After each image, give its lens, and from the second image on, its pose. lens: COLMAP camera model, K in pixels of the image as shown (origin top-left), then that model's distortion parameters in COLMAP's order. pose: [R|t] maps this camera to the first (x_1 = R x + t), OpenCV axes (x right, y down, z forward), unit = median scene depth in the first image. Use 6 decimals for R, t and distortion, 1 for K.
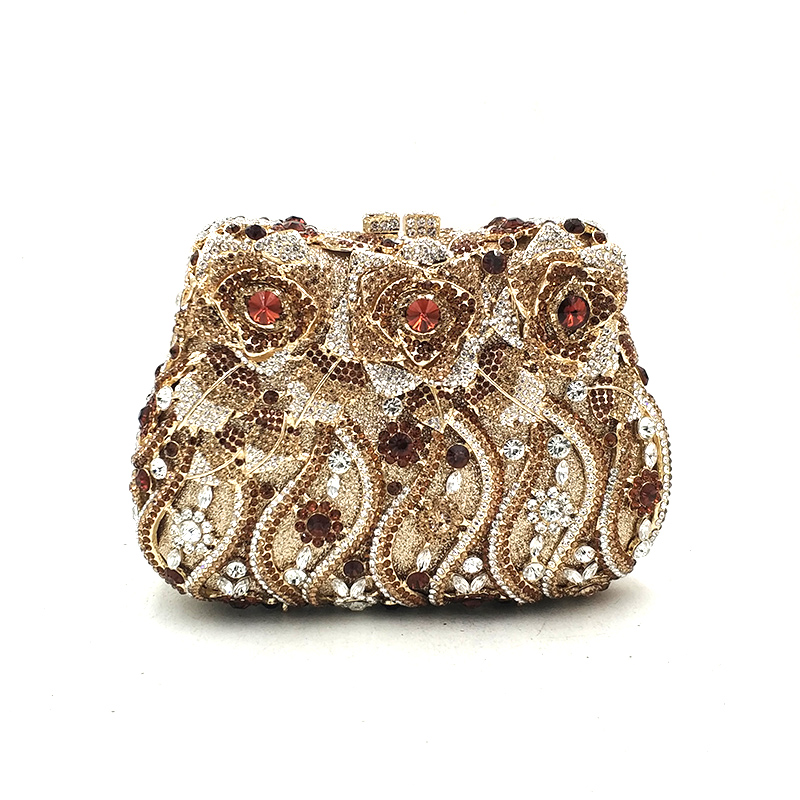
lens RADIAL K [[1133.5, 0, 359.0], [0, 1133.5, 436.3], [0, 0, 1]] dist [0.061810, 0.000000]
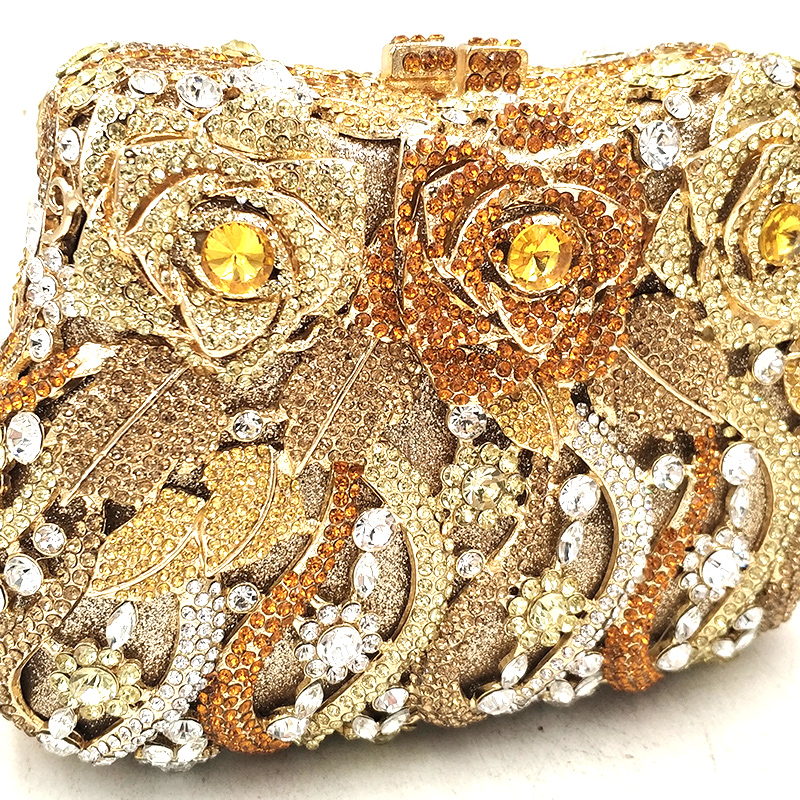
lens RADIAL K [[1133.5, 0, 358.5], [0, 1133.5, 391.8], [0, 0, 1]] dist [0.061810, 0.000000]
pose [[0.971791, -0.070144, 0.225172, -0.140678], [0.027639, 0.982040, 0.186635, -0.140932], [-0.234220, -0.175147, 0.956276, 0.500397]]
